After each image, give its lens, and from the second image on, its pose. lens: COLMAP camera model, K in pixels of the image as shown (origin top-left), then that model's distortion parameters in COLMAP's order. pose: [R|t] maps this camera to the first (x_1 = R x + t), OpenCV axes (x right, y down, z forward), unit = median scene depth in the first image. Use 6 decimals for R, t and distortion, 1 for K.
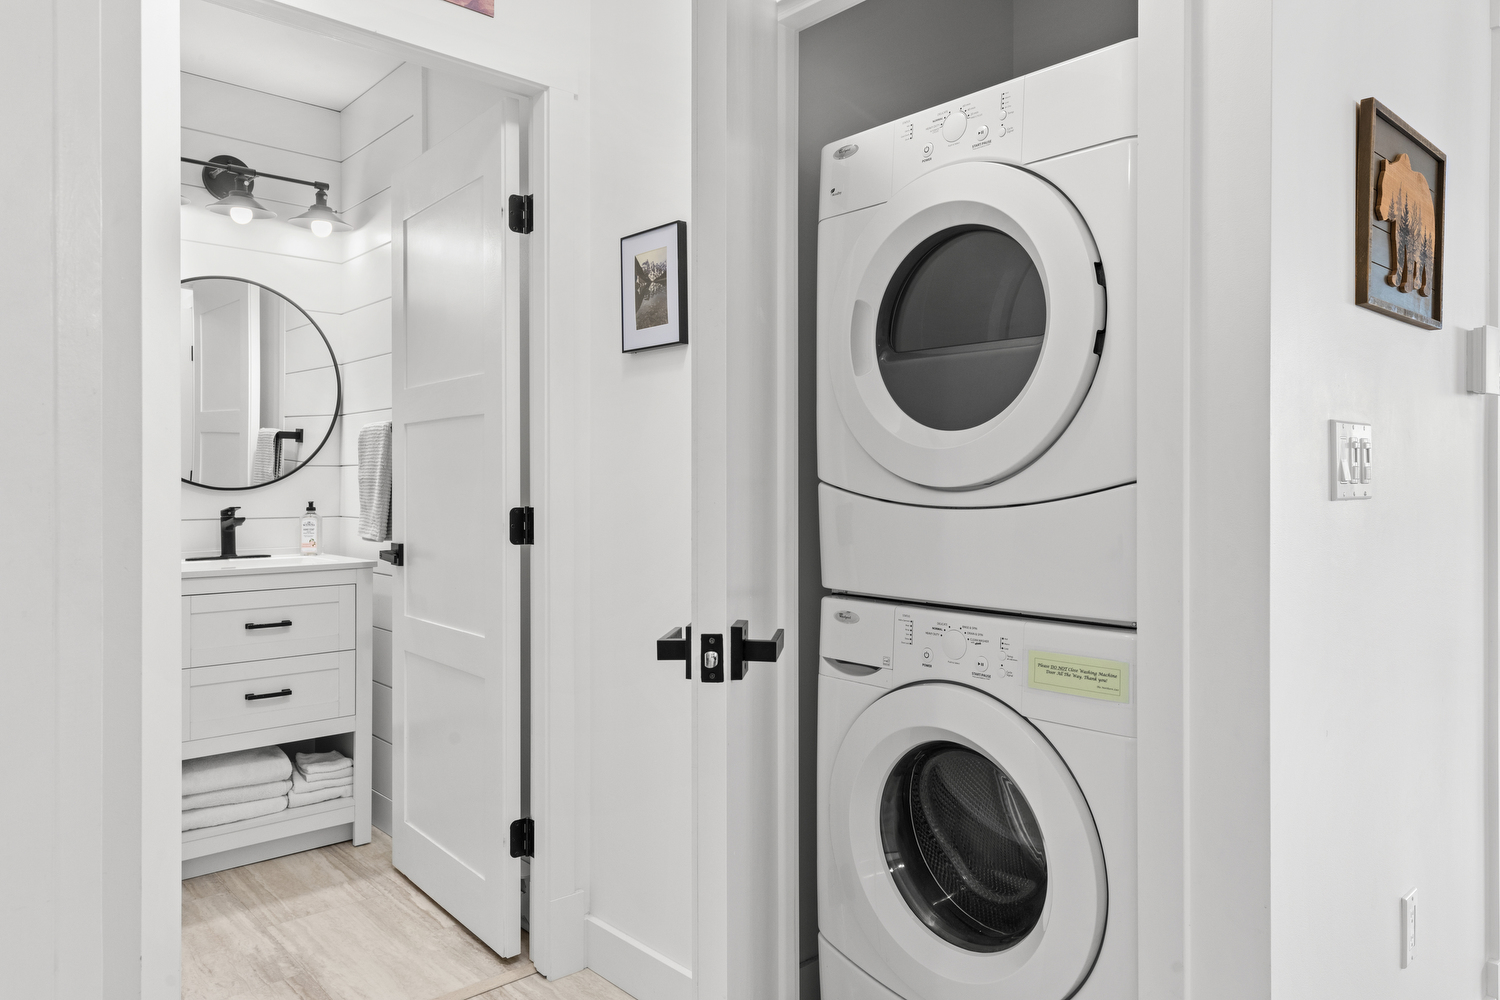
lens RADIAL K [[1018.4, 0, 752.0], [0, 1018.4, 498.1], [0, 0, 1]] dist [0.005622, 0.000668]
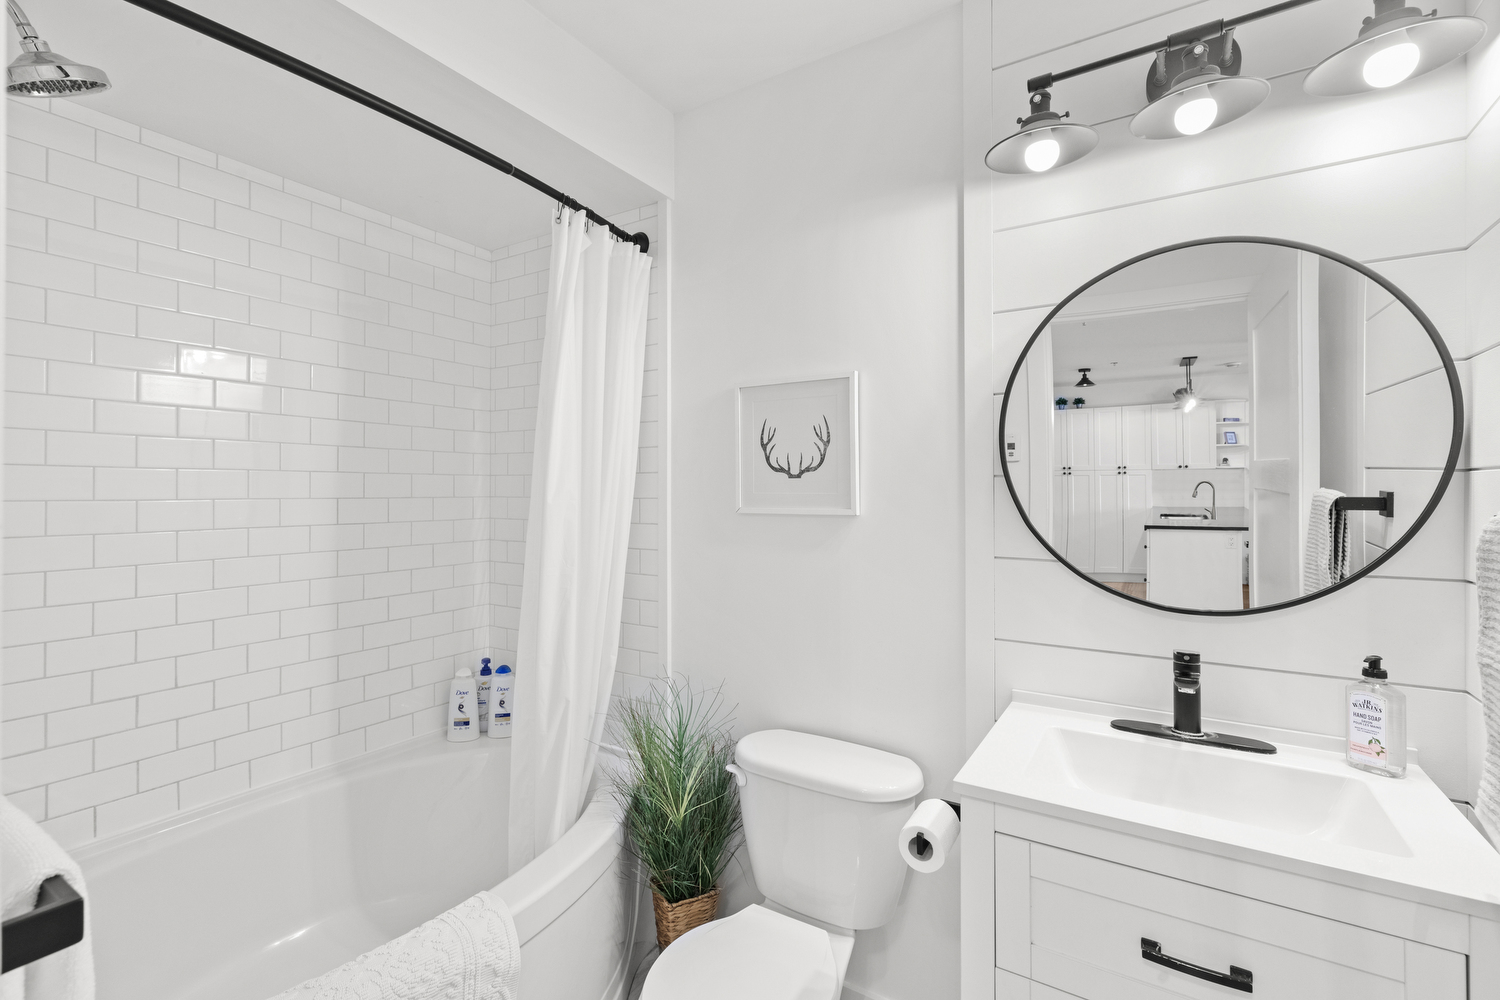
lens RADIAL K [[658.8, 0, 752.3], [0, 658.8, 495.5], [0, 0, 1]] dist [0.001123, 0.000091]
pose [[0.253406, -0.002699, -0.967356, -0.204936], [-0.000508, 0.999996, -0.002923, -0.069034], [0.967360, 0.001232, 0.253404, 0.629147]]
